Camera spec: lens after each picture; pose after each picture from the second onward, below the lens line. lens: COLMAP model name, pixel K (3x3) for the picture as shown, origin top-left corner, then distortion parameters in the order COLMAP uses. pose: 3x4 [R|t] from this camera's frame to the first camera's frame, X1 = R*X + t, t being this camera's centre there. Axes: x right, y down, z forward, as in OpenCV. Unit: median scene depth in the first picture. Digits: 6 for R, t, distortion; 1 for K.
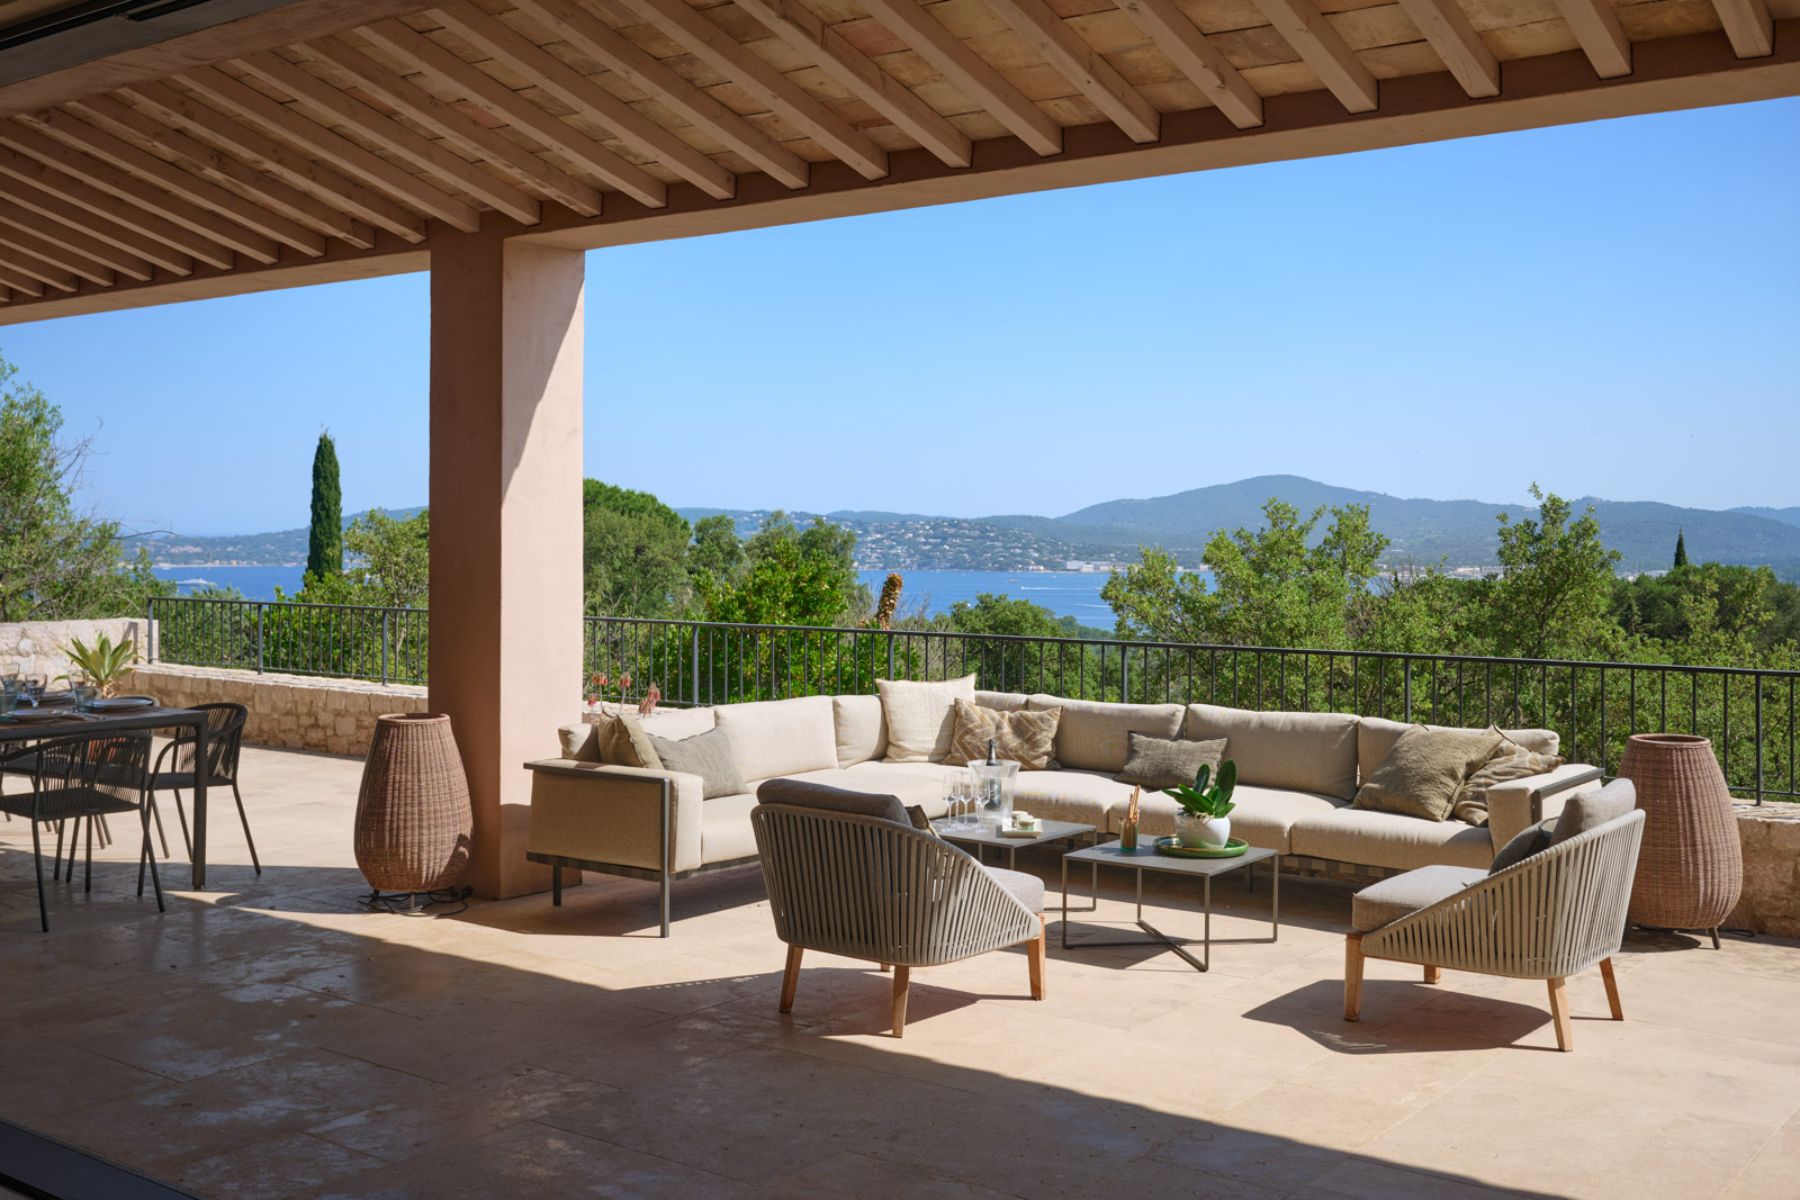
lens RADIAL K [[1761.6, 0, 898.6], [0, 1761.6, 597.4], [0, 0, 1]] dist [-0.000882, 0.000000]
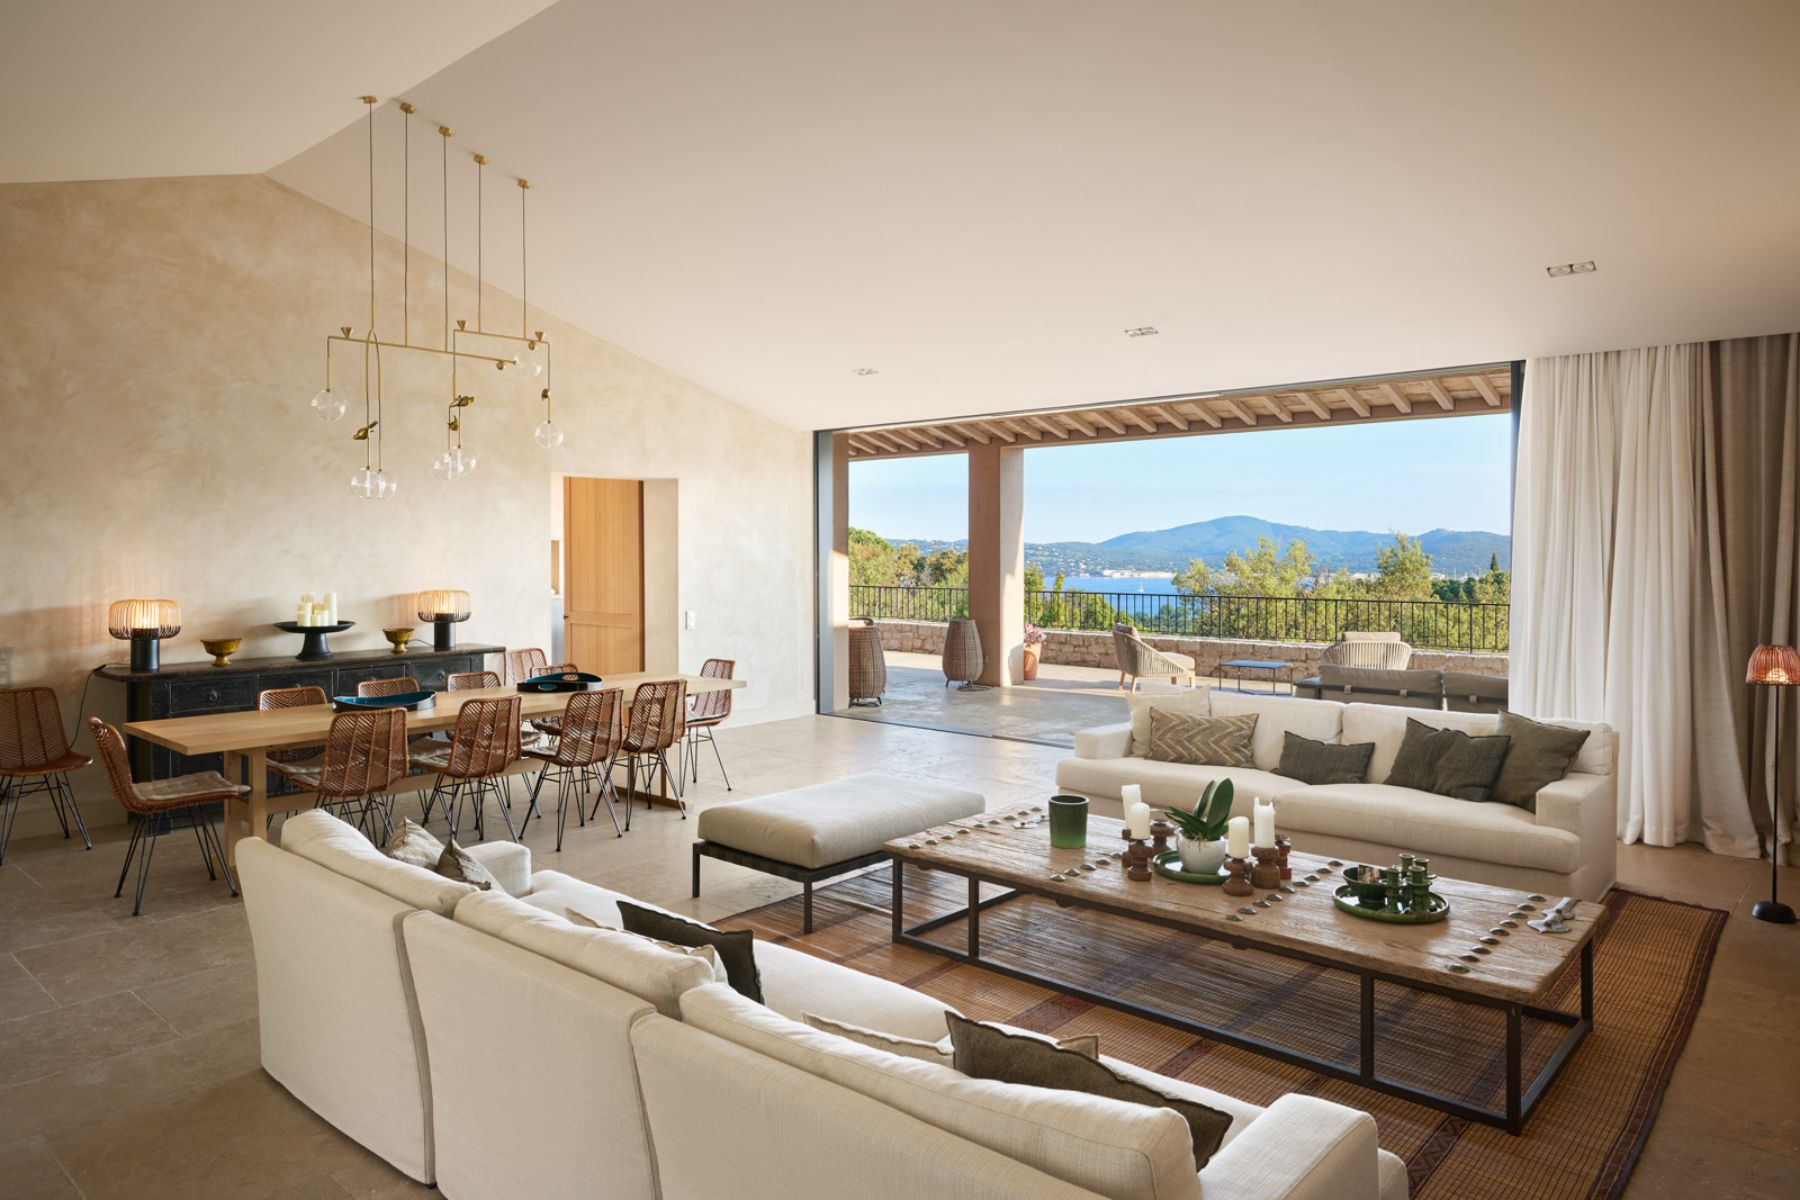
lens RADIAL K [[1105.1, 0, 903.9], [0, 1105.1, 592.1], [0, 0, 1]] dist [-0.002026, -0.000423]
pose [[0.996612, -0.002136, -0.082220, -0.223938], [0.001991, 0.999996, -0.001849, 0.026948], [0.082224, 0.001679, 0.996612, -0.711724]]
